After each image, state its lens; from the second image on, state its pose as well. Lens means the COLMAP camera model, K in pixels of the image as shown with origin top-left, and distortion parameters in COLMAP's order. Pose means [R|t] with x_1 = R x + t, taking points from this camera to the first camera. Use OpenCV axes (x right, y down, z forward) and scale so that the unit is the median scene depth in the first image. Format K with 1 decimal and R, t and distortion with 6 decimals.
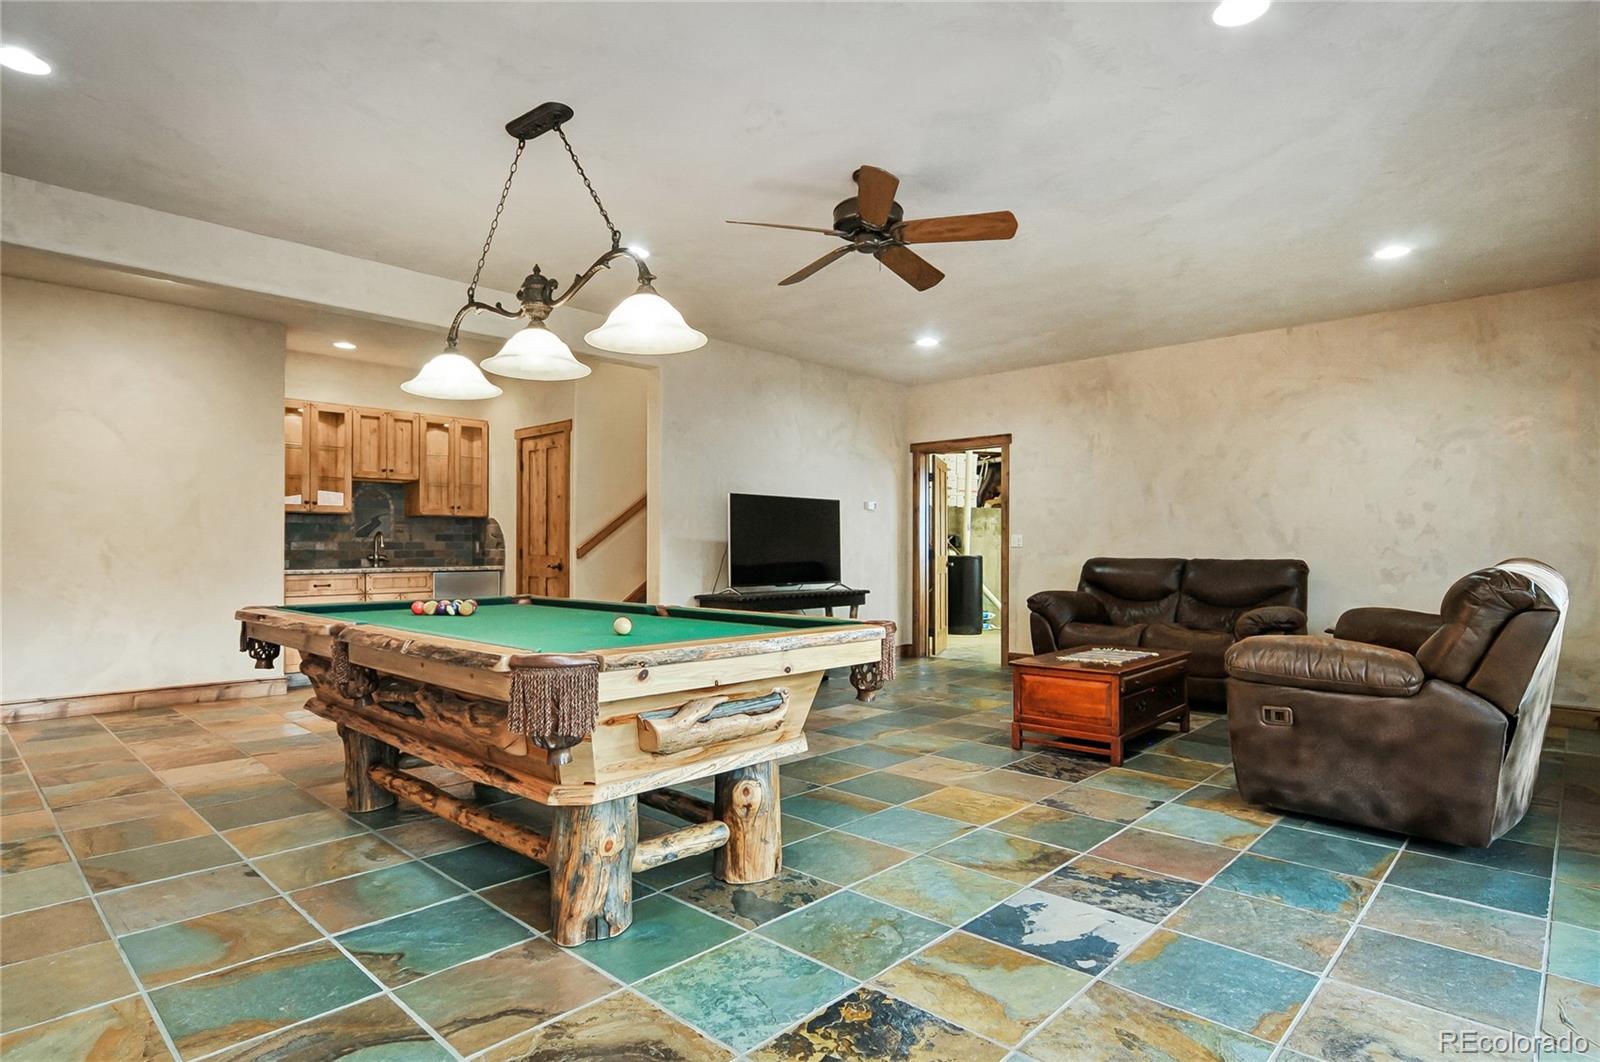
lens RADIAL K [[862.4, 0, 783.7], [0, 862.4, 531.7], [0, 0, 1]] dist [-0.004216, 0.000796]
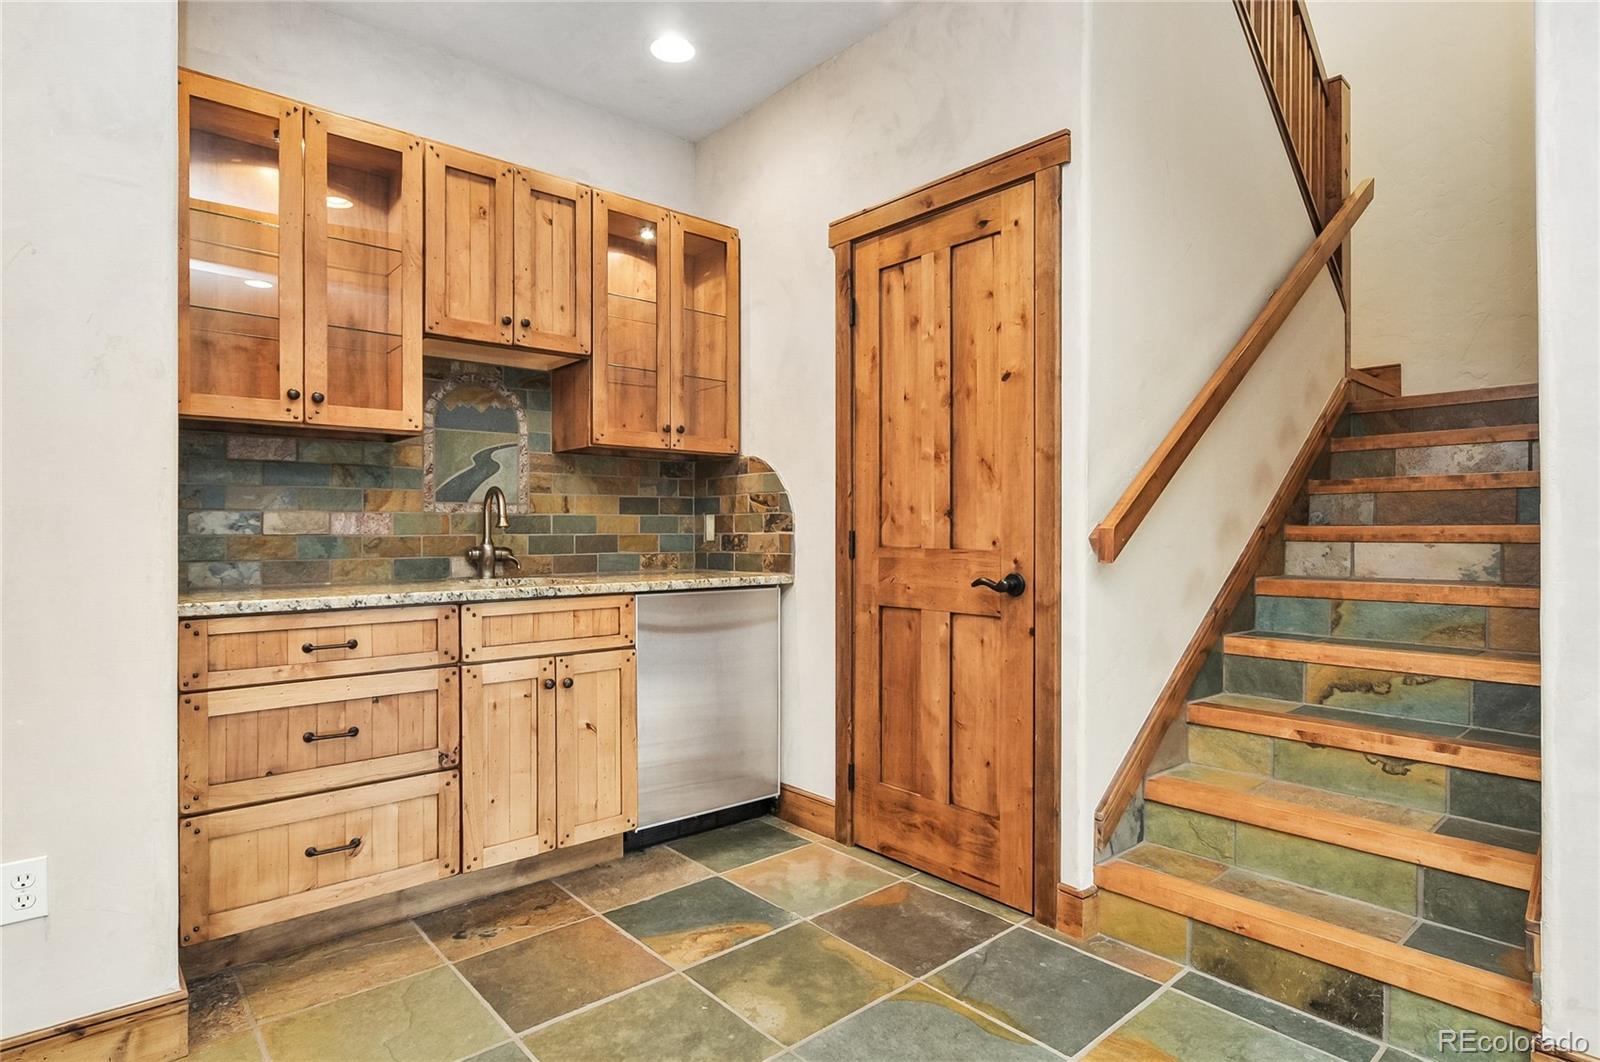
lens RADIAL K [[862.4, 0, 783.7], [0, 862.4, 531.7], [0, 0, 1]] dist [-0.004216, 0.000796]
pose [[0.994480, 0.000655, -0.104929, -0.299386], [0.001098, 0.999861, 0.016649, 0.013759], [0.104925, -0.016673, 0.994340, 0.627515]]
